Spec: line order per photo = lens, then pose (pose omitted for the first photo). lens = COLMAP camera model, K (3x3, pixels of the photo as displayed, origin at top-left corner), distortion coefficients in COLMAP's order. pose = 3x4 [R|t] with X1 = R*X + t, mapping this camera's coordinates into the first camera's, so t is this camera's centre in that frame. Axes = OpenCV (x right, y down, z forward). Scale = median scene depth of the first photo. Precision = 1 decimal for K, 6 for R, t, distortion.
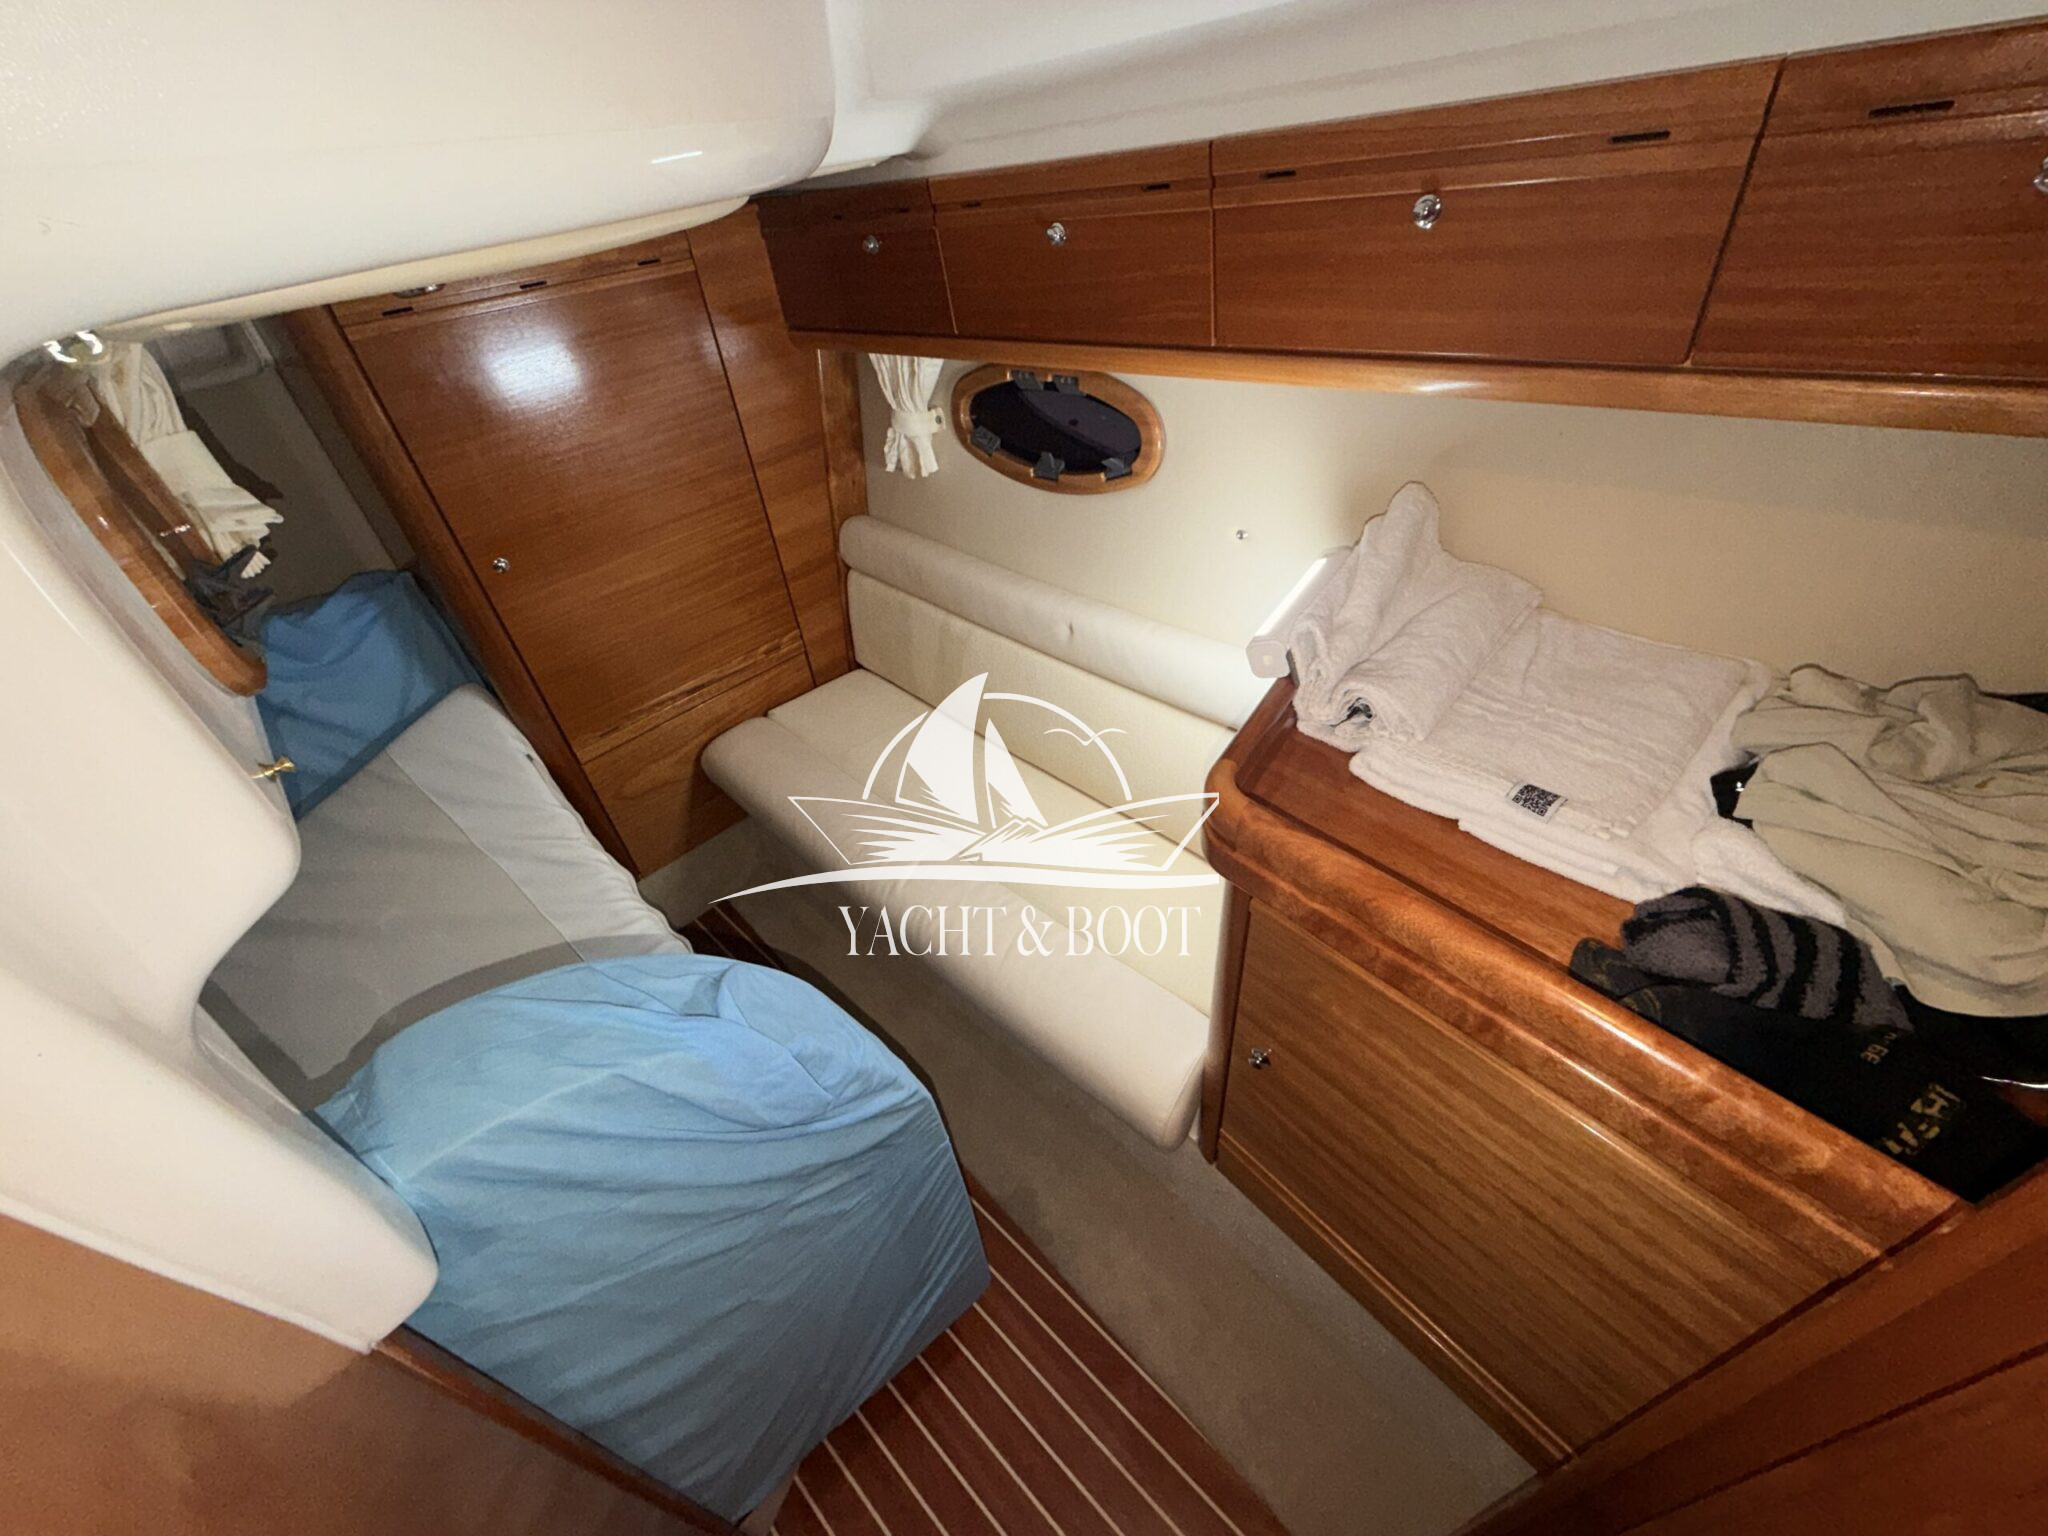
lens RADIAL K [[813.3, 0, 1014.4], [0, 813.3, 765.9], [0, 0, 1]] dist [-0.000431, -0.000225]
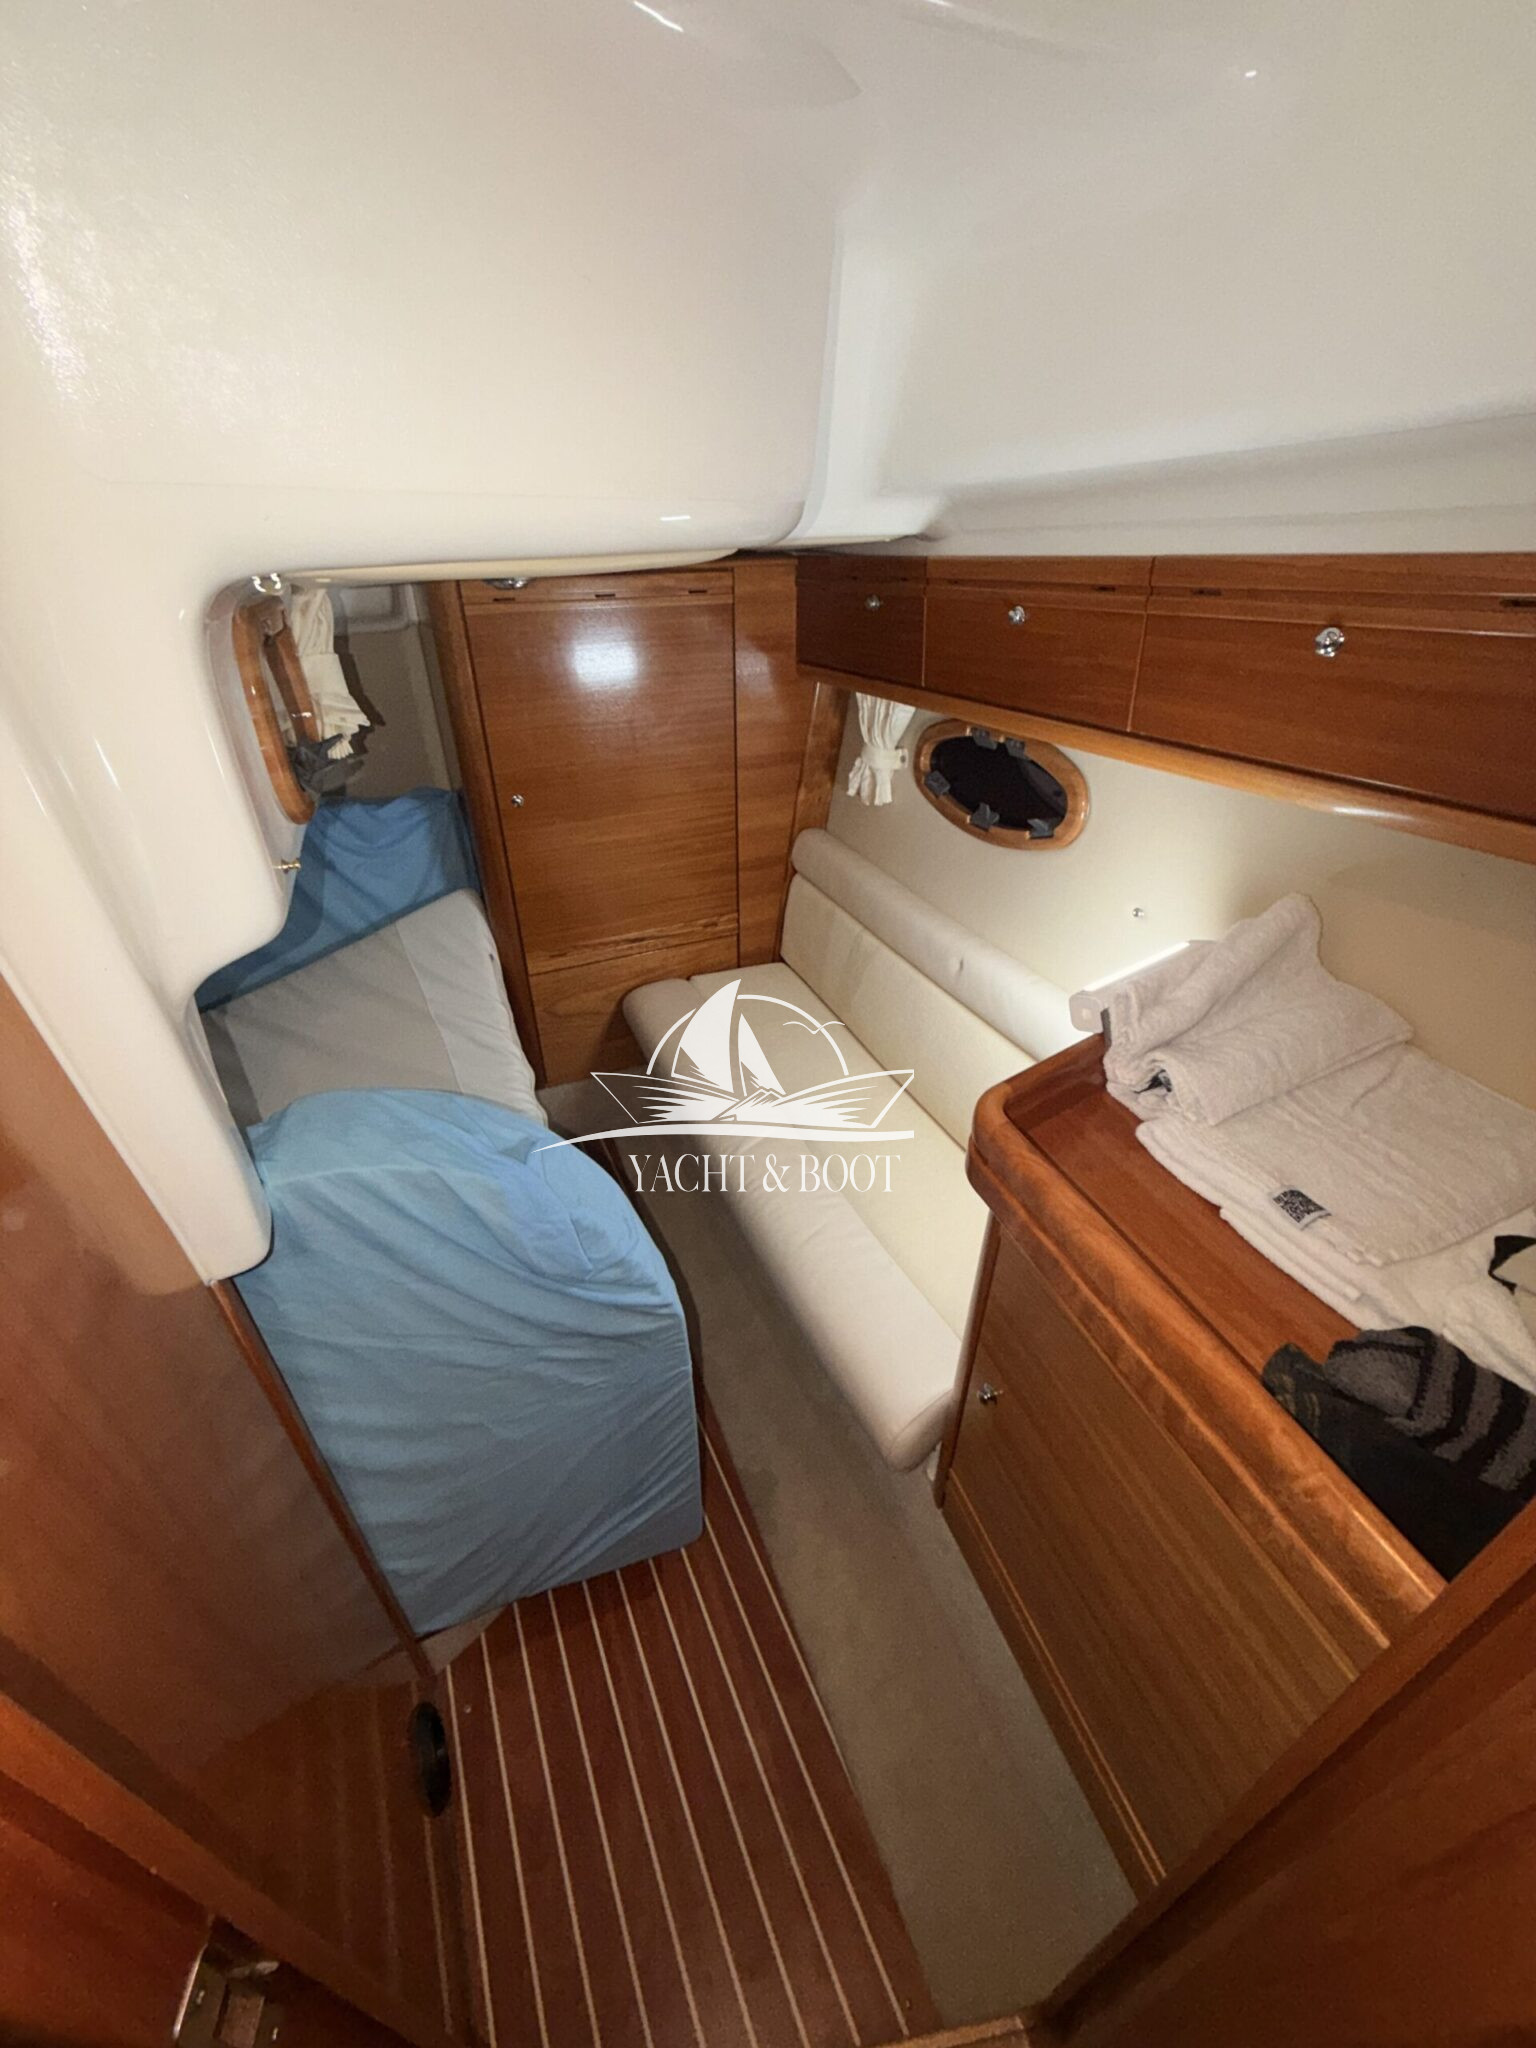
lens RADIAL K [[813.3, 0, 766.4], [0, 813.3, 1014.4], [0, 0, 1]] dist [-0.000431, -0.000225]
pose [[0.931757, 0.264068, -0.249192, 0.126183], [-0.288682, 0.955053, -0.067348, 0.041247], [0.220207, 0.134689, 0.966110, -0.075245]]
